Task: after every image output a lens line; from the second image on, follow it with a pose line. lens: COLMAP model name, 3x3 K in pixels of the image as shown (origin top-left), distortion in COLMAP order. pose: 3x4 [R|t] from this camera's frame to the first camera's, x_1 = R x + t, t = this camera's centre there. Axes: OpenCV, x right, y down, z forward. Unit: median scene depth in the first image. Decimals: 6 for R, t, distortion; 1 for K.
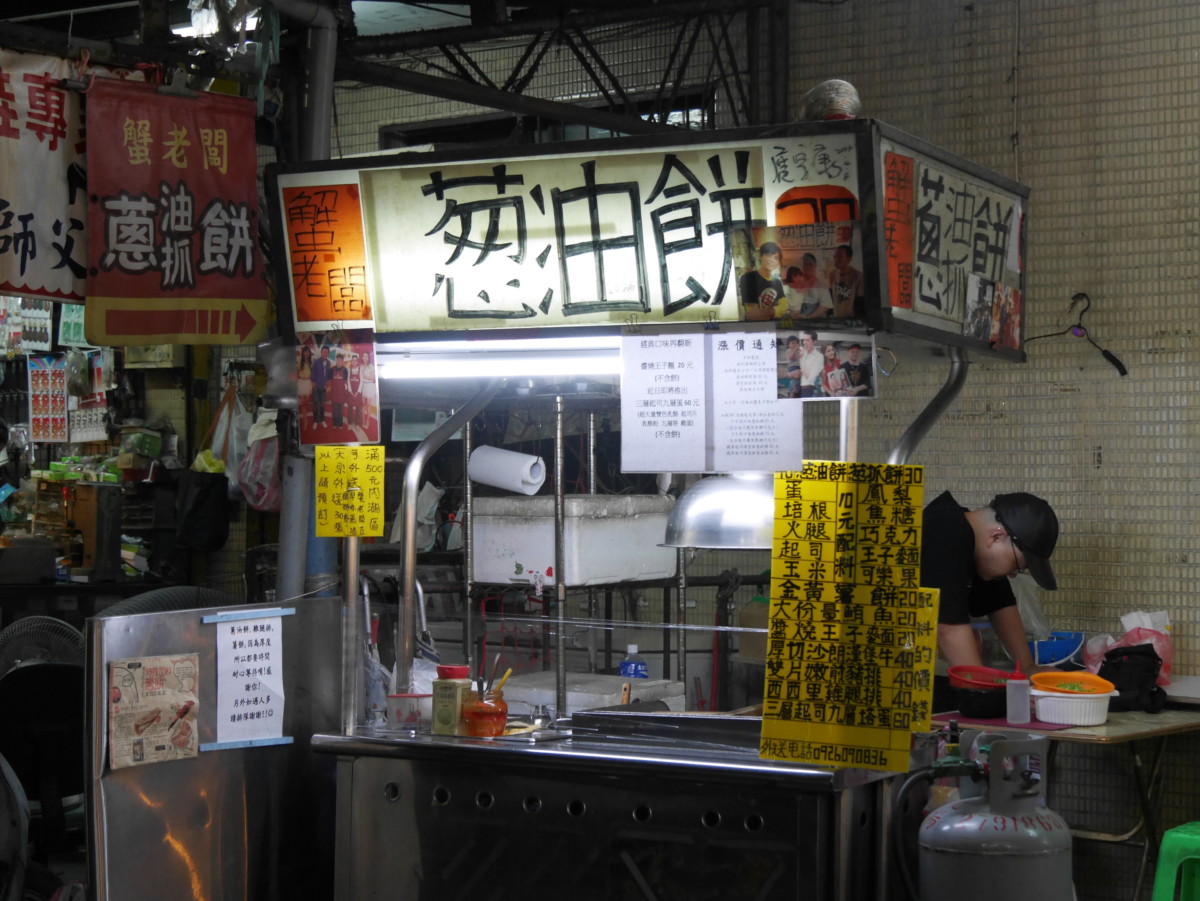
lens RADIAL K [[2379.7, 0, 600.4], [0, 2379.7, 450.4], [0, 0, 1]] dist [-0.050769, 0.000000]
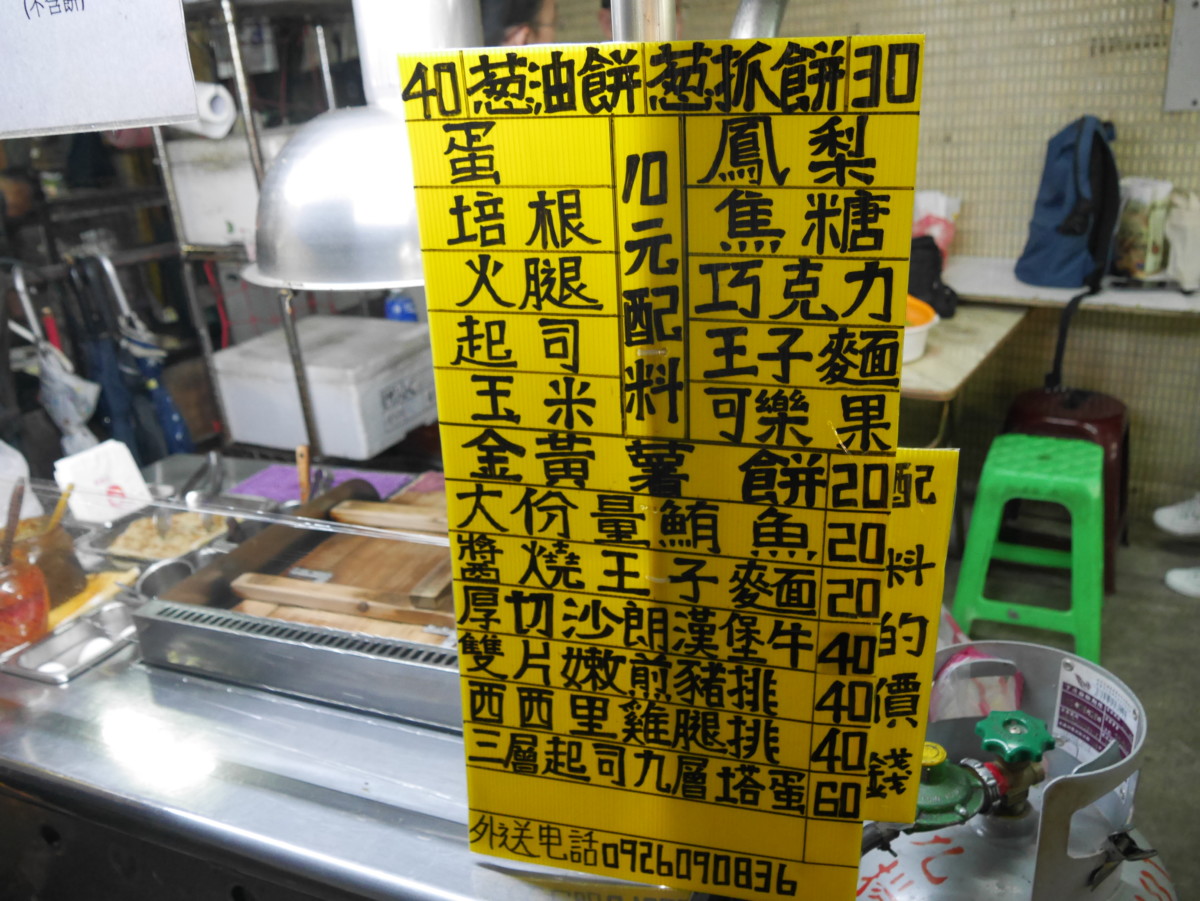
lens RADIAL K [[987.9, 0, 601.6], [0, 987.9, 449.2], [0, 0, 1]] dist [-0.049479, 0.001913]
pose [[0.990957, -0.111303, 0.074940, 0.084978], [0.076080, 0.926124, 0.369468, 0.006405], [-0.110527, -0.360425, 0.926217, 0.875517]]
